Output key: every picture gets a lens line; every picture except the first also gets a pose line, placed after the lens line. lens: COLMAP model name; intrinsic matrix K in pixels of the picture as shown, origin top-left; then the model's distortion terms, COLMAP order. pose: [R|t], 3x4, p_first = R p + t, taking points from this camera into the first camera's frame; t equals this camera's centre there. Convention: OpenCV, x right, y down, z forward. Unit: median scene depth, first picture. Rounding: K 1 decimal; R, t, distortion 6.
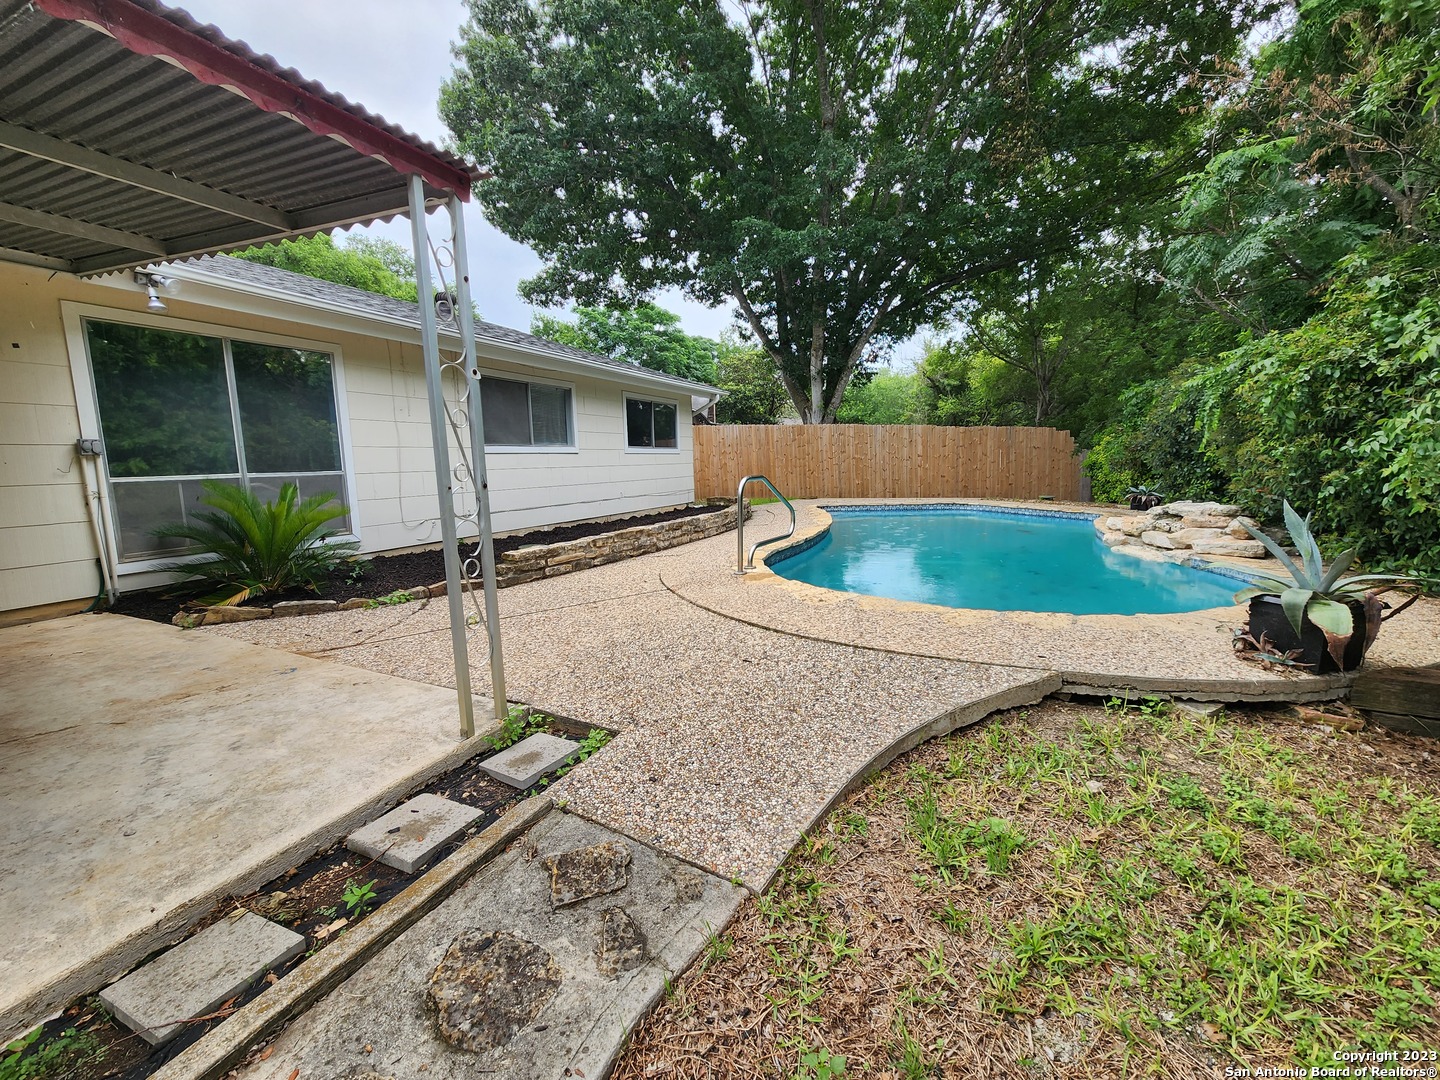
lens RADIAL K [[593.6, 0, 722.9], [0, 593.6, 539.4], [0, 0, 1]] dist [0.005772, -0.002120]
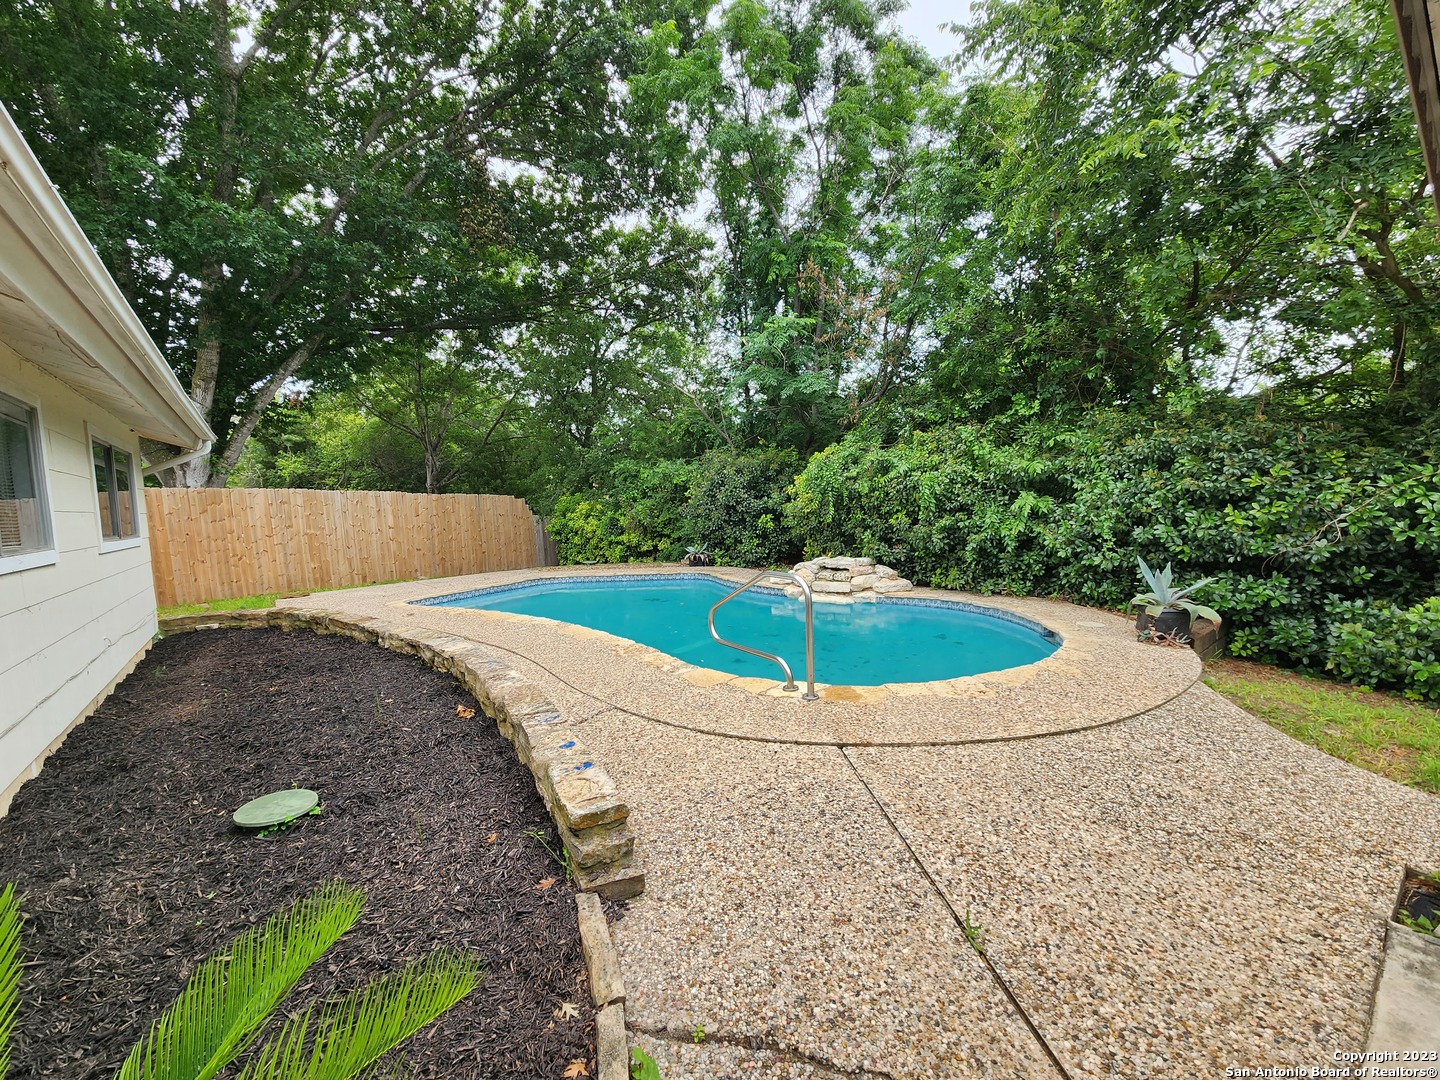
lens RADIAL K [[593.6, 0, 720.3], [0, 593.6, 539.4], [0, 0, 1]] dist [0.005772, -0.002120]
pose [[0.457540, -0.056357, 0.887401, -0.353099], [0.146192, 0.989177, -0.012555, -0.078196], [-0.877089, 0.135475, 0.460827, 0.352985]]
